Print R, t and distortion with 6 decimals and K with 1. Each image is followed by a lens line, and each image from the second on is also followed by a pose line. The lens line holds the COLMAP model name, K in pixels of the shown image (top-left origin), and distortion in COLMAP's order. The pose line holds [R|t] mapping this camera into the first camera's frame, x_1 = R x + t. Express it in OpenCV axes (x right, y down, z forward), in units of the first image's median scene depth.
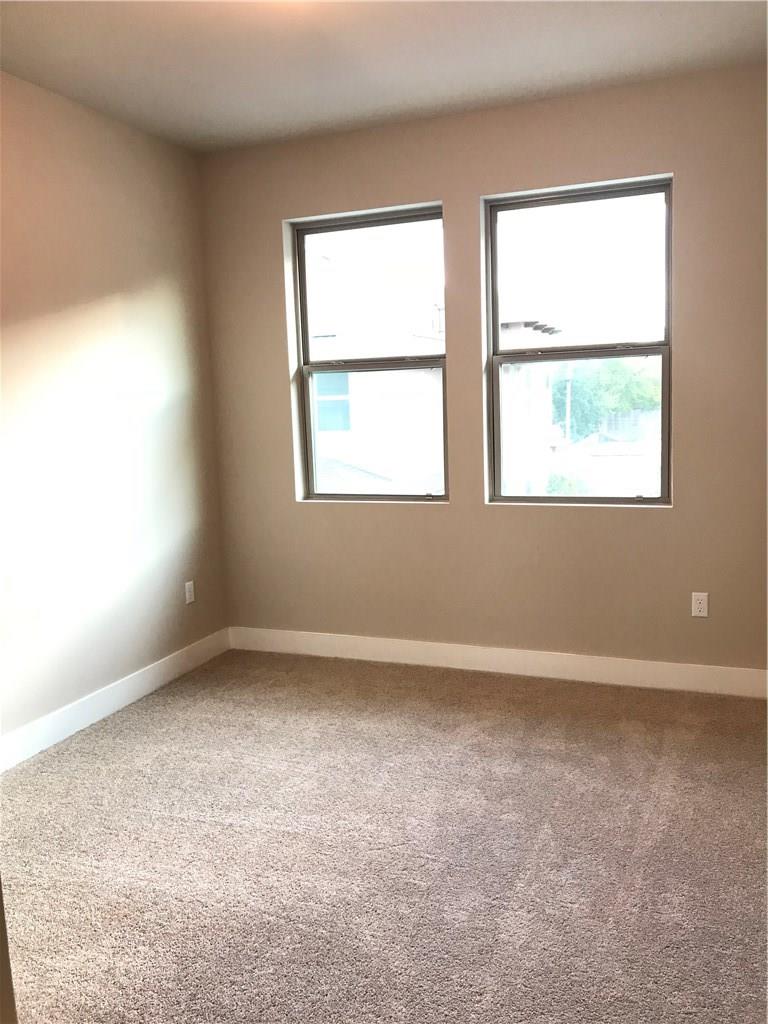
lens RADIAL K [[836.8, 0, 386.7], [0, 836.8, 498.7], [0, 0, 1]] dist [0.028048, 0.007412]
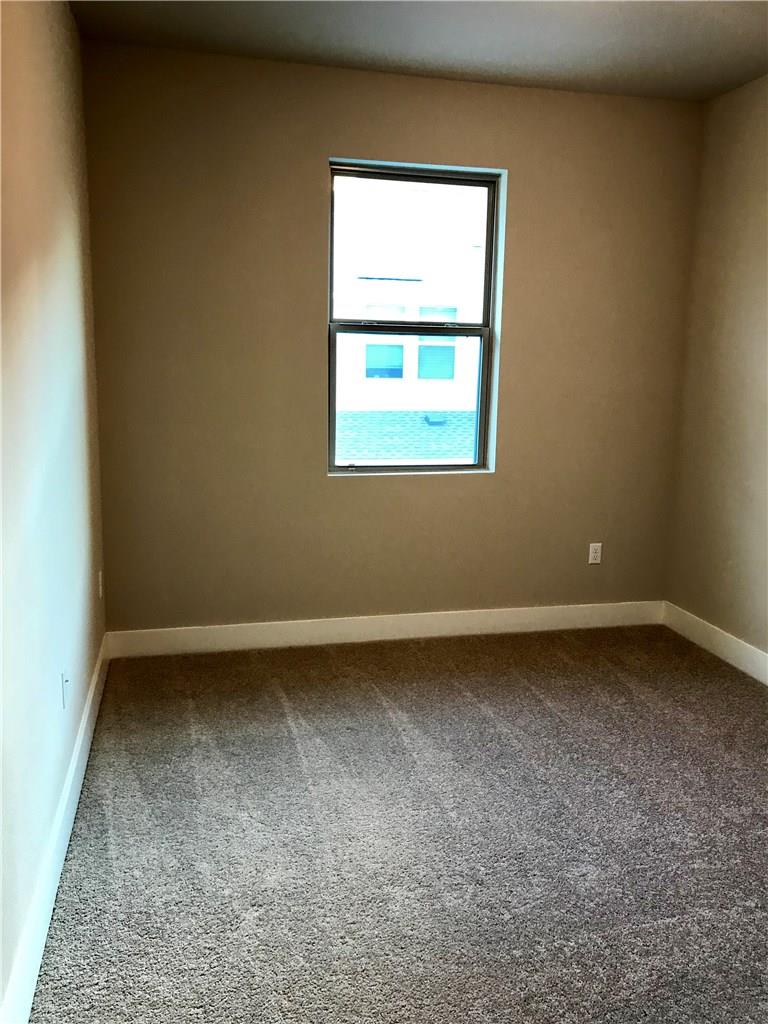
lens RADIAL K [[836.8, 0, 386.7], [0, 836.8, 498.7], [0, 0, 1]] dist [0.028048, 0.007412]
pose [[0.805799, -0.045890, 0.590408, -0.478798], [0.024839, 0.998735, 0.043727, -0.007889], [-0.591668, -0.020570, 0.805919, 0.196123]]
